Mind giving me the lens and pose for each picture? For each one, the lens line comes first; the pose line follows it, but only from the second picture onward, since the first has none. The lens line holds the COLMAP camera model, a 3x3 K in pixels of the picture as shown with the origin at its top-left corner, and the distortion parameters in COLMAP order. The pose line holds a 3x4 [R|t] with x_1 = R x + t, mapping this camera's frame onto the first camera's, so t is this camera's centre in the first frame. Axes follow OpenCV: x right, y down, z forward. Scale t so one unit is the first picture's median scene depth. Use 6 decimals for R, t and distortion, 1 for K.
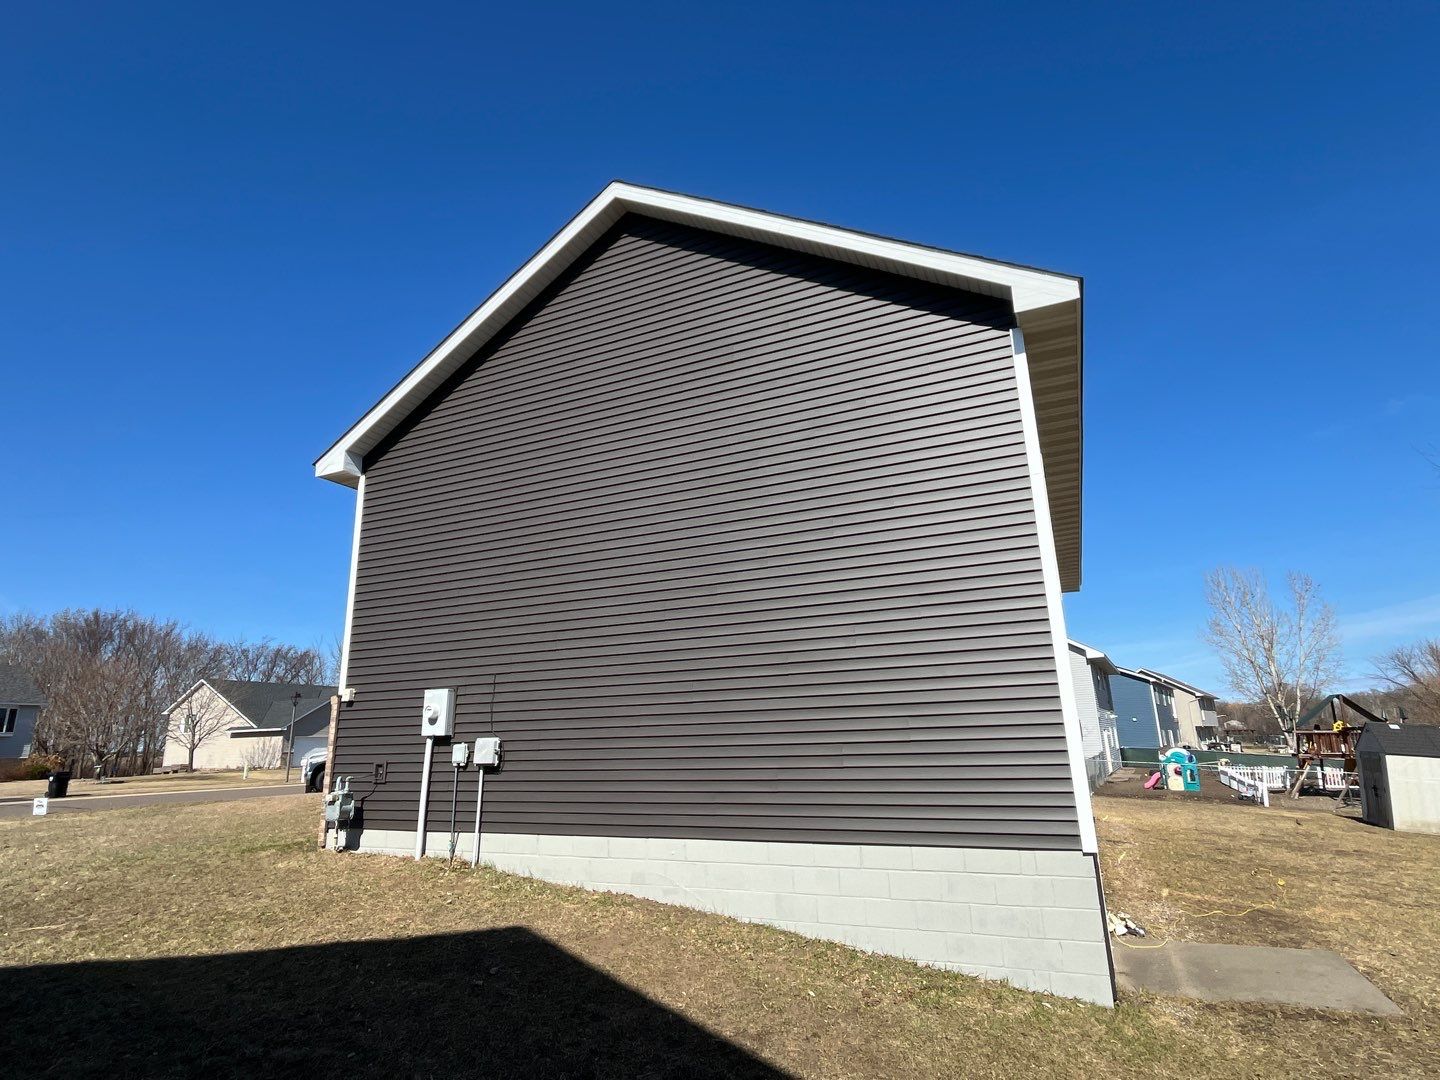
lens RADIAL K [[717.2, 0, 725.2], [0, 717.2, 537.1], [0, 0, 1]] dist [-0.002310, -0.000175]
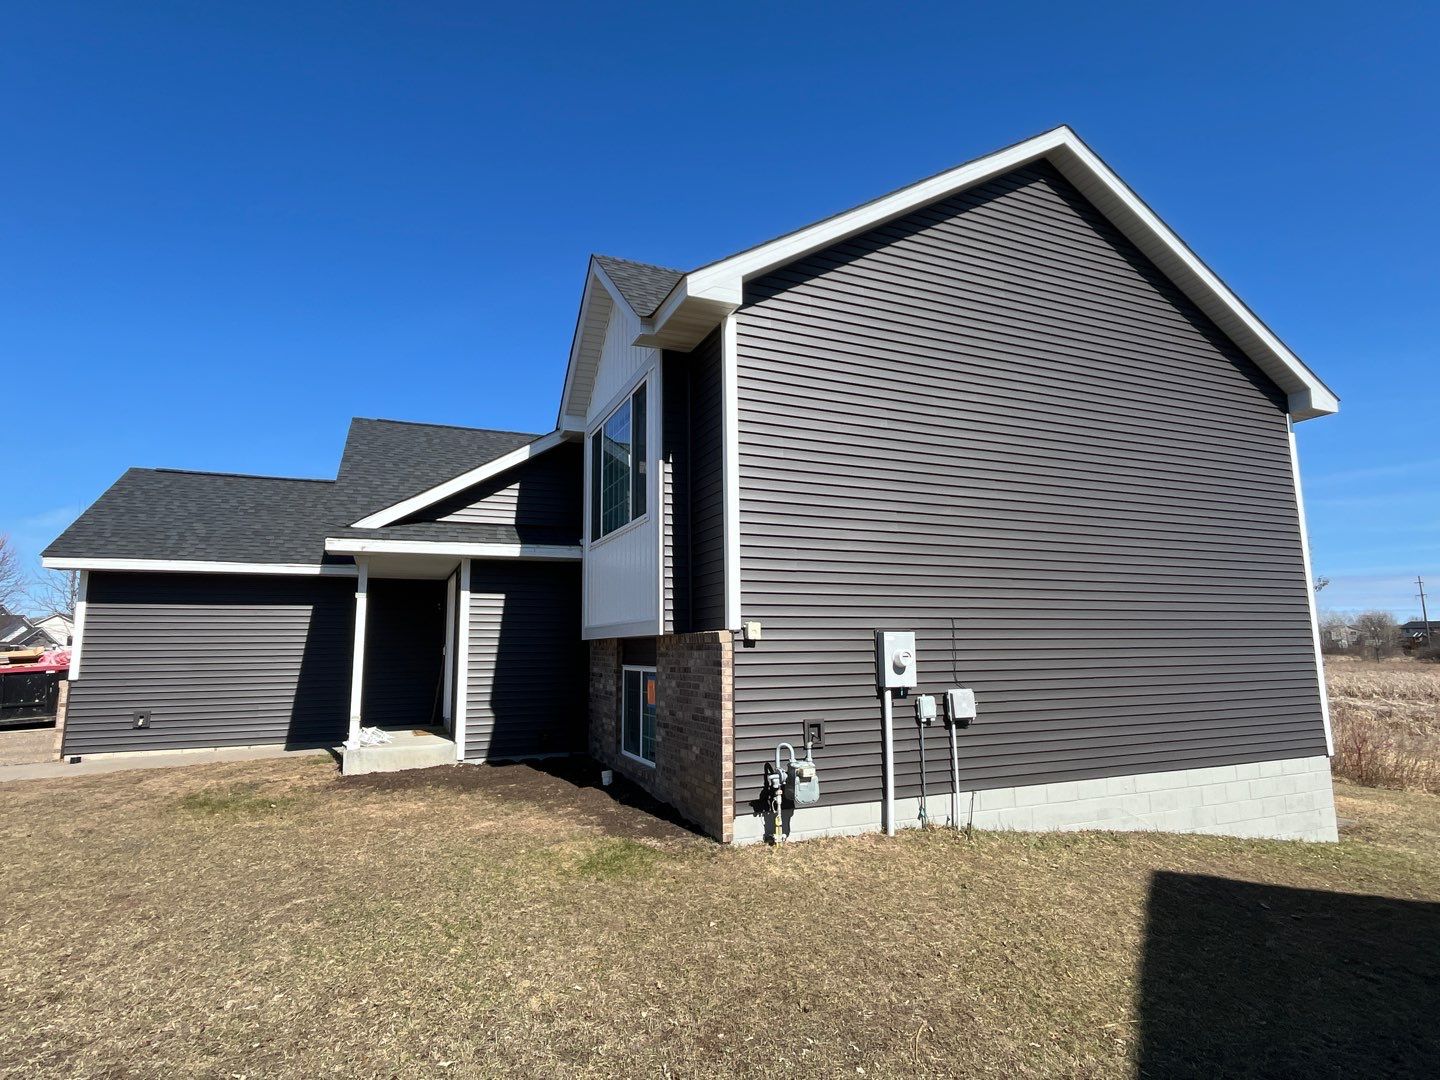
lens RADIAL K [[765.5, 0, 720.0], [0, 765.5, 540.0], [0, 0, 1]] dist [-0.000342, -0.002266]
pose [[0.690524, 0.133324, 0.710916, -1.224242], [-0.194868, 0.980815, 0.005338, 0.149057], [-0.696565, -0.142221, 0.703257, 0.556652]]
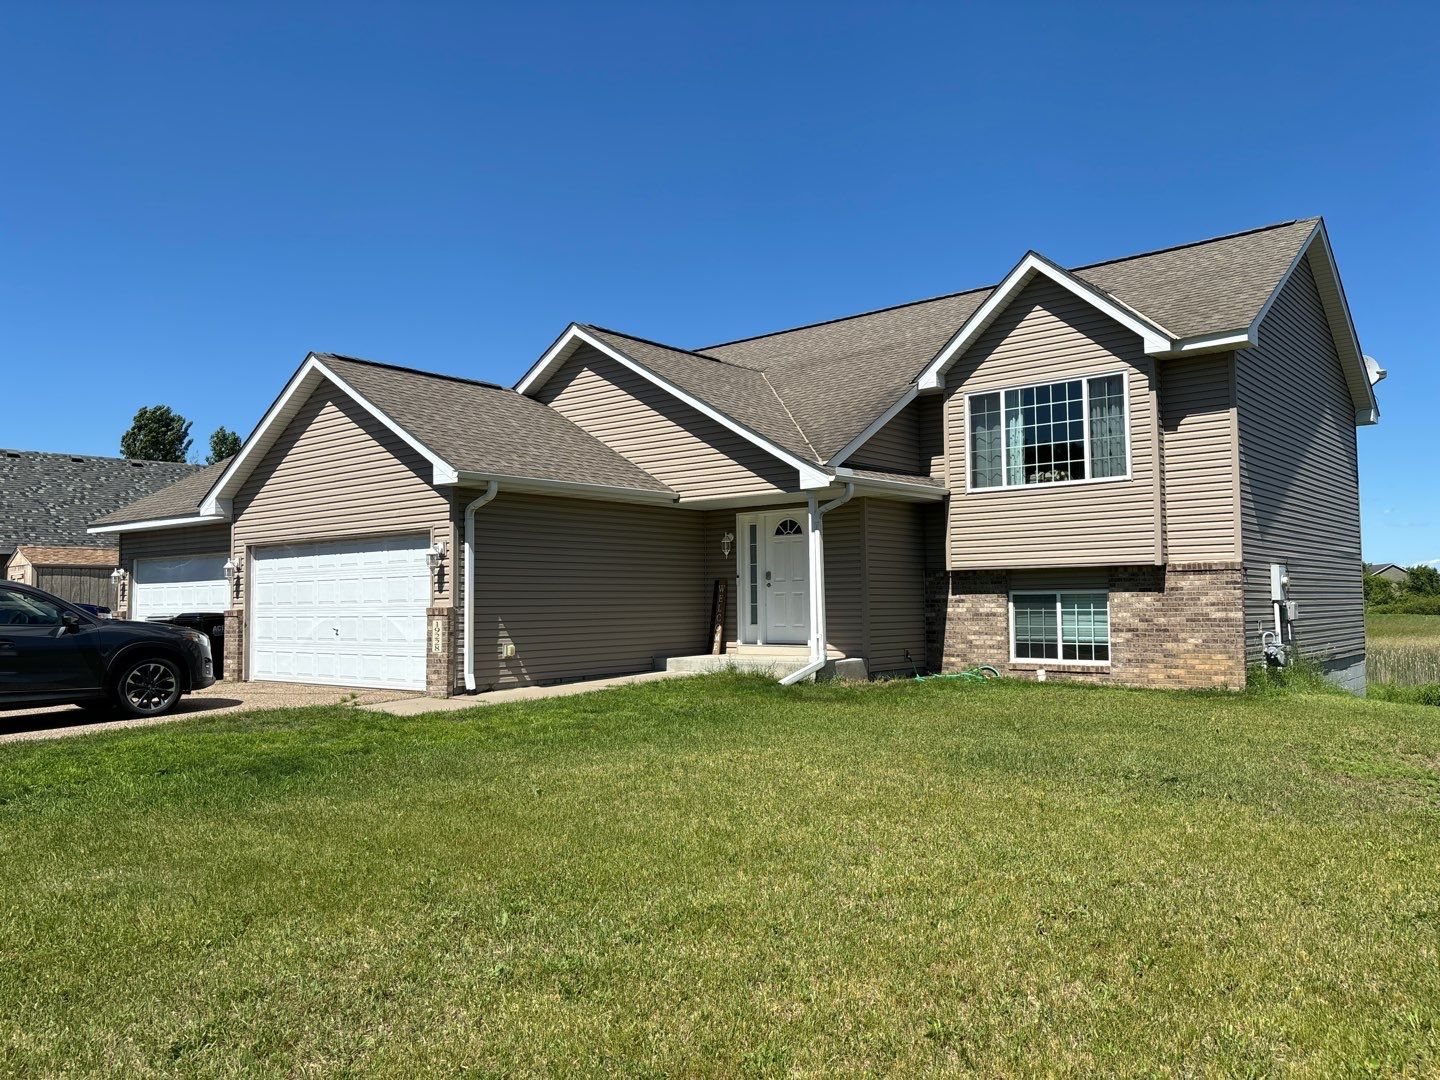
lens RADIAL K [[1099.7, 0, 724.3], [0, 1099.7, 542.6], [0, 0, 1]] dist [0.021531, -0.008028]
pose [[0.284209, 0.090509, 0.954481, -2.641216], [-0.238018, 0.971029, -0.021205, 0.465266], [-0.928748, -0.221157, 0.297518, 1.385809]]
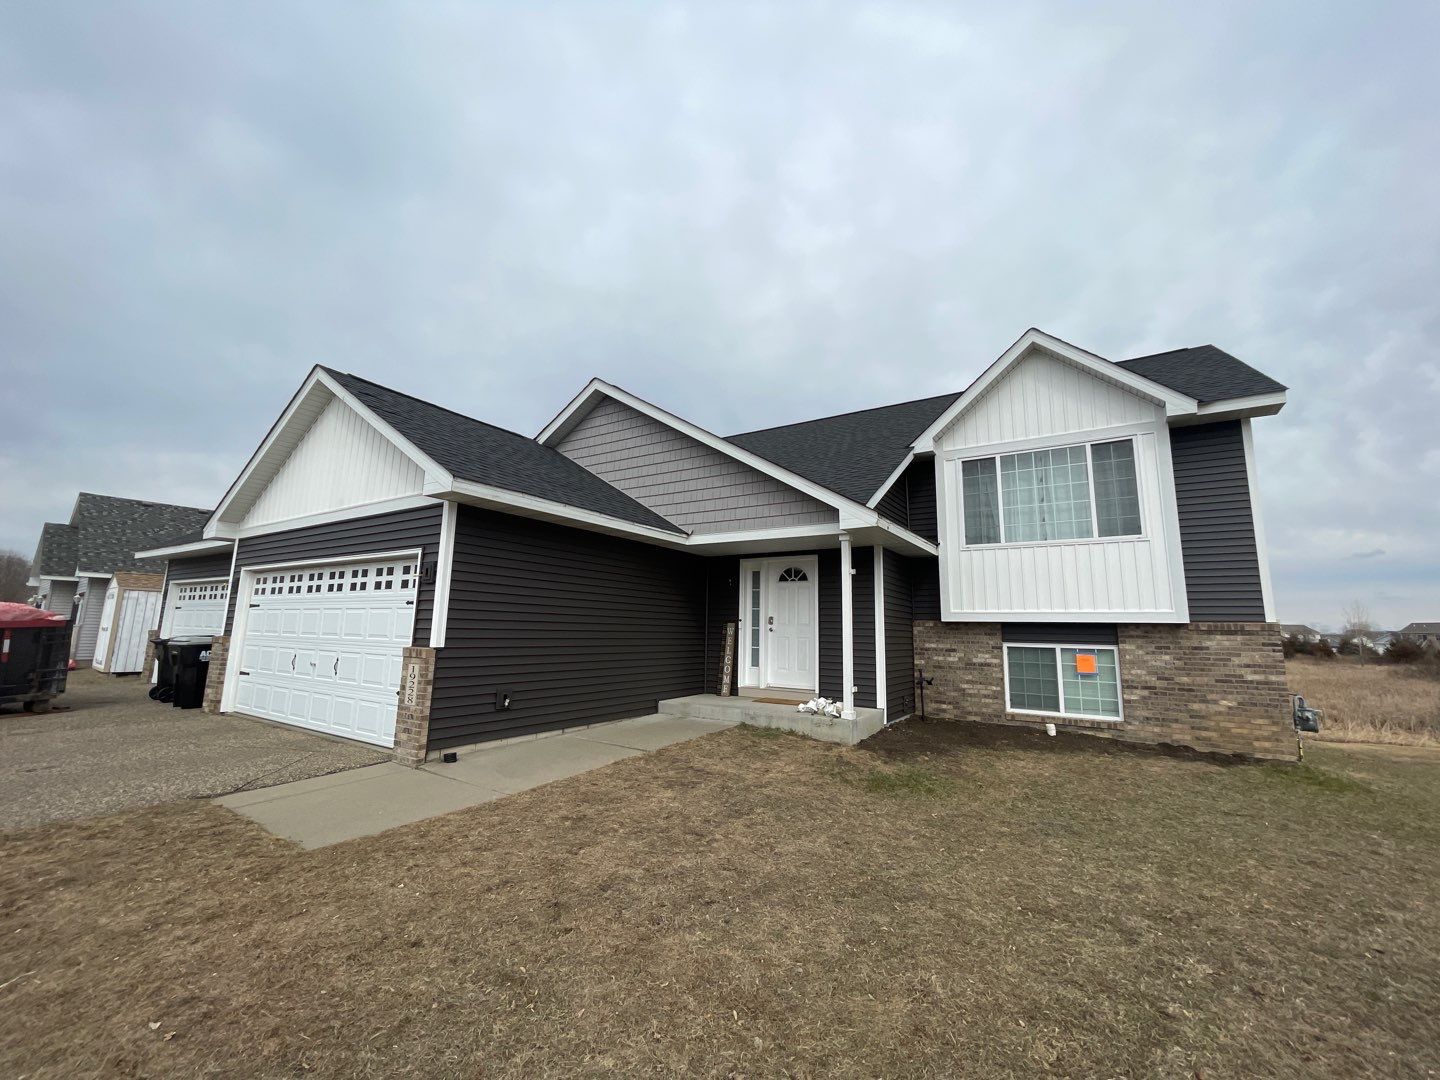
lens RADIAL K [[583.8, 0, 720.0], [0, 583.8, 536.2], [0, 0, 1]] dist [-0.003161, -0.000211]
pose [[0.166664, 0.201767, 0.965149, -1.735340], [-0.271053, 0.950504, -0.151899, 0.510827], [-0.948026, -0.236290, 0.213104, 1.832605]]
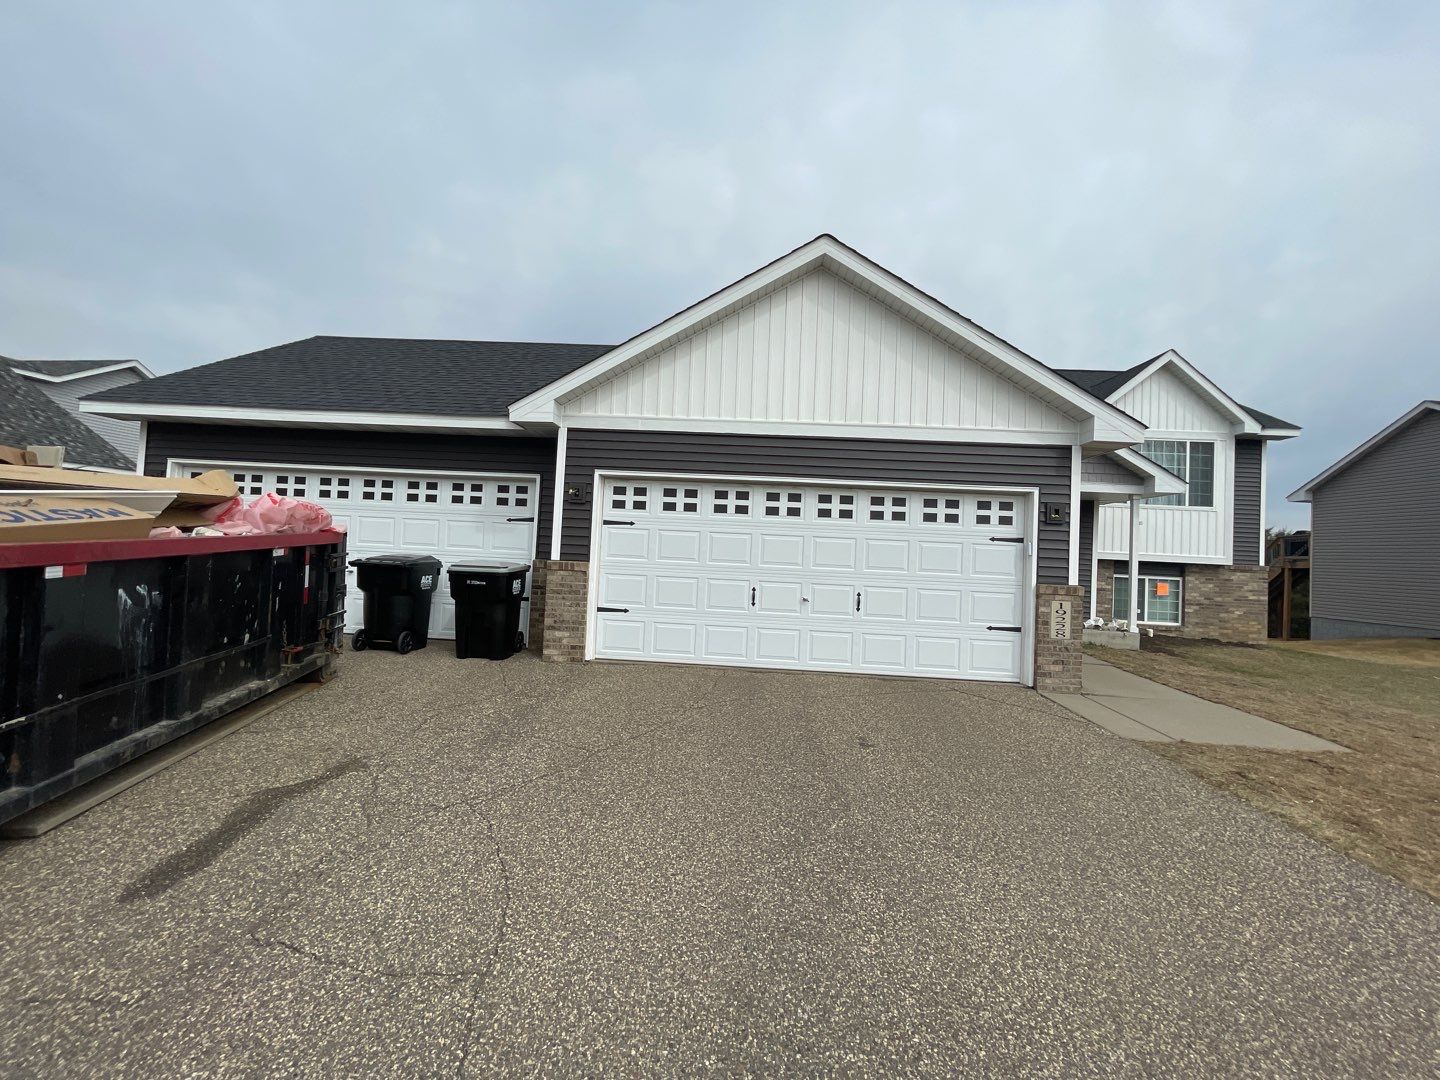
lens RADIAL K [[583.8, 0, 720.0], [0, 583.8, 536.2], [0, 0, 1]] dist [-0.003161, -0.000211]
pose [[-0.348990, 0.053725, 0.935585, -1.620681], [-0.265491, 0.951785, -0.153688, 0.831111], [-0.898733, -0.302025, -0.317900, 3.060662]]
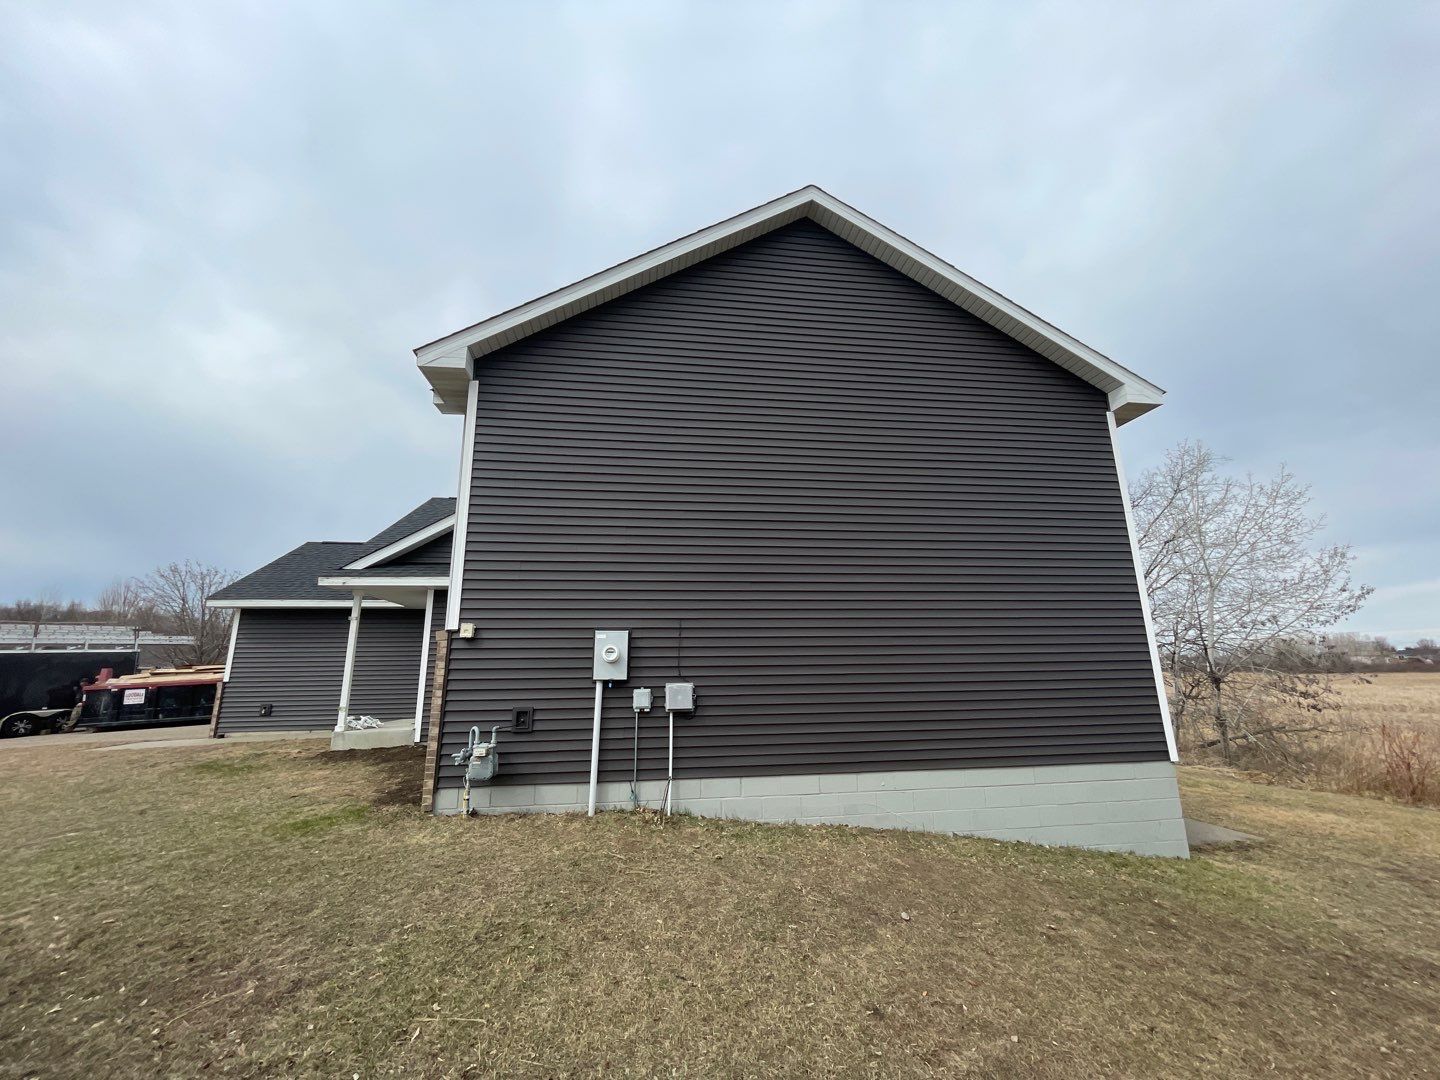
lens RADIAL K [[583.8, 0, 720.0], [0, 583.8, 536.2], [0, 0, 1]] dist [-0.003161, -0.000211]
pose [[0.857849, 0.142797, 0.493664, -0.696644], [-0.145089, 0.988837, -0.033906, 0.099267], [-0.492995, -0.042540, 0.868991, 0.283532]]
